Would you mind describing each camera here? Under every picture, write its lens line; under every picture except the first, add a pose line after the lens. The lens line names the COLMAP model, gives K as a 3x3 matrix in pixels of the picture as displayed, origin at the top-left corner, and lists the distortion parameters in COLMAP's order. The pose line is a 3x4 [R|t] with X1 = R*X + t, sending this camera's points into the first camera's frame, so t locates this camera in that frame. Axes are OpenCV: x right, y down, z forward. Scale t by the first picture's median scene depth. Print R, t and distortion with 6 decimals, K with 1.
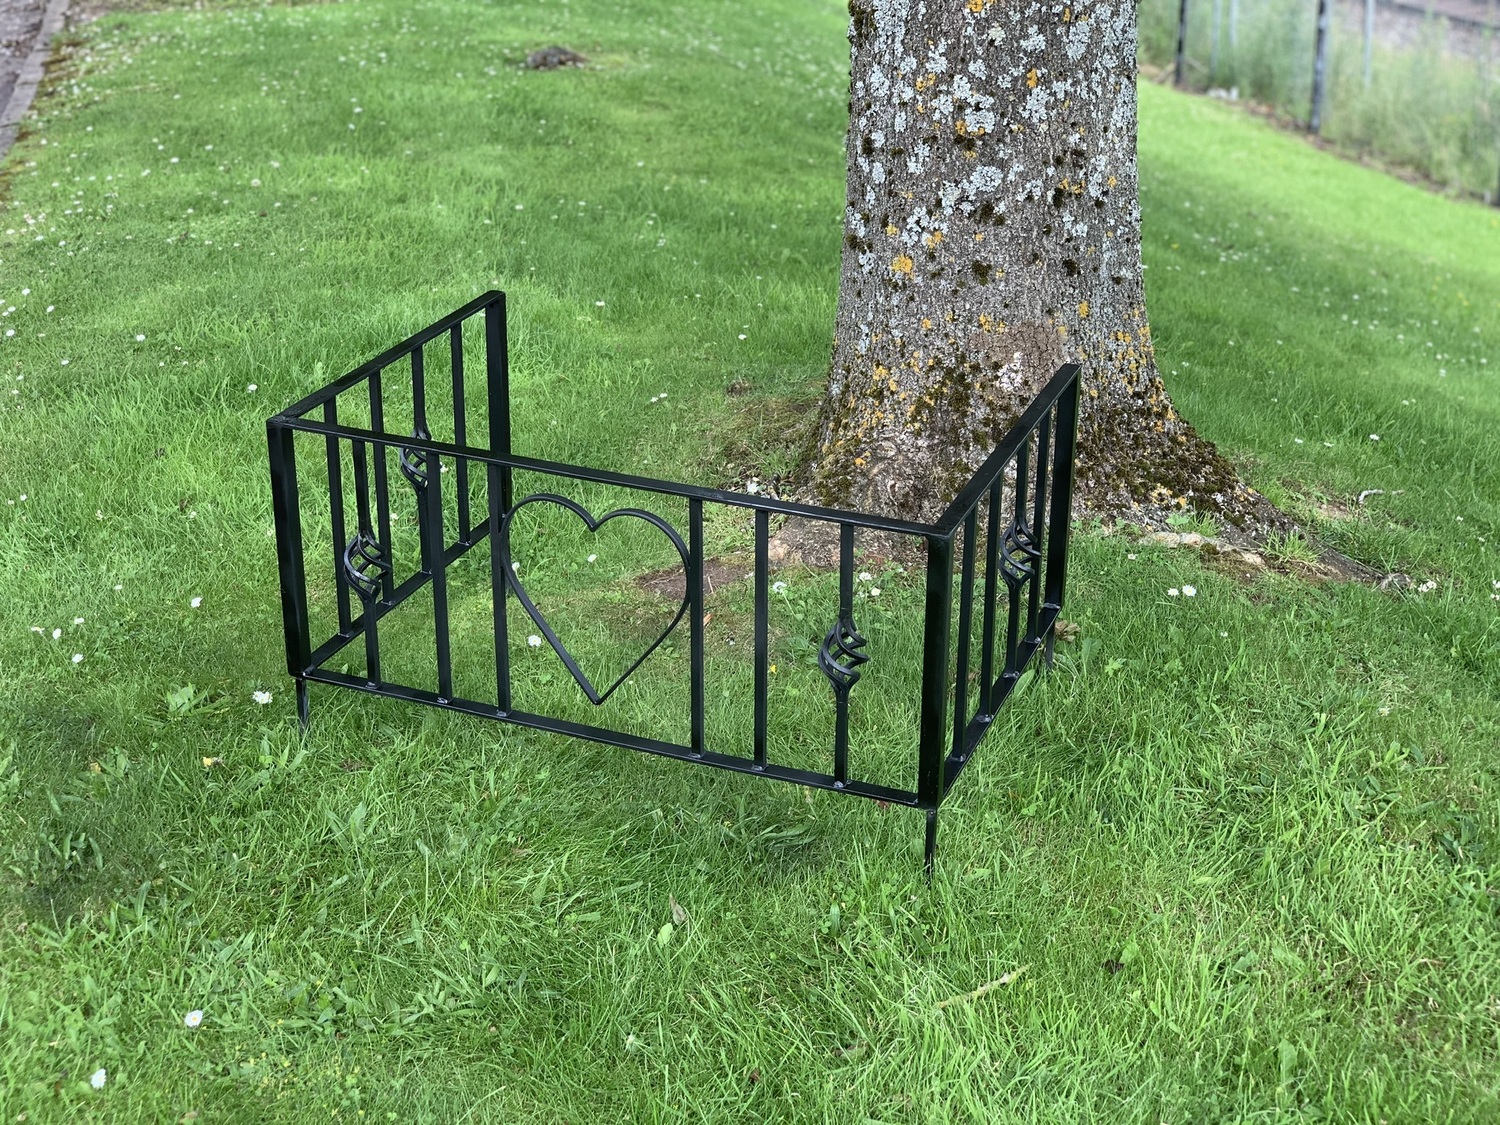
lens RADIAL K [[2260.0, 0, 750.8], [0, 2260.0, 562.4], [0, 0, 1]] dist [0.052688, 0.000000]
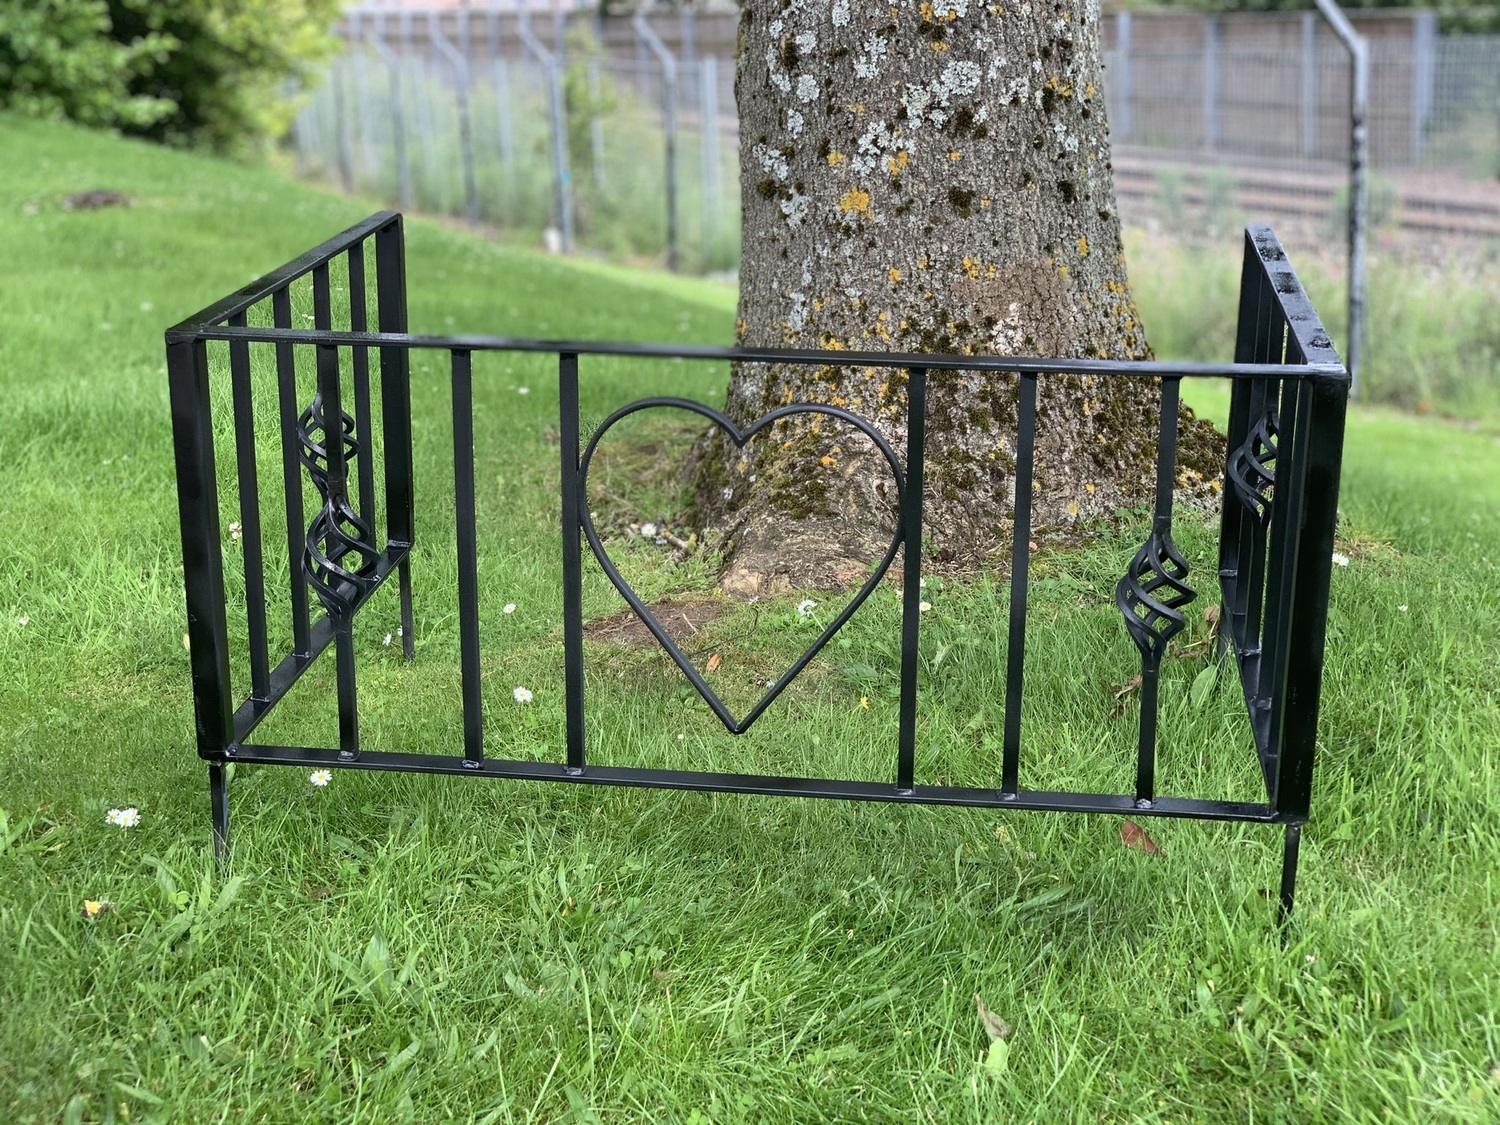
lens RADIAL K [[2260.0, 0, 746.1], [0, 2260.0, 560.5], [0, 0, 1]] dist [0.052688, 0.000000]
pose [[0.966509, -0.084970, 0.242159, -0.164855], [0.111014, 0.989172, -0.095993, 0.058020], [-0.231380, 0.119661, 0.965476, 0.287322]]
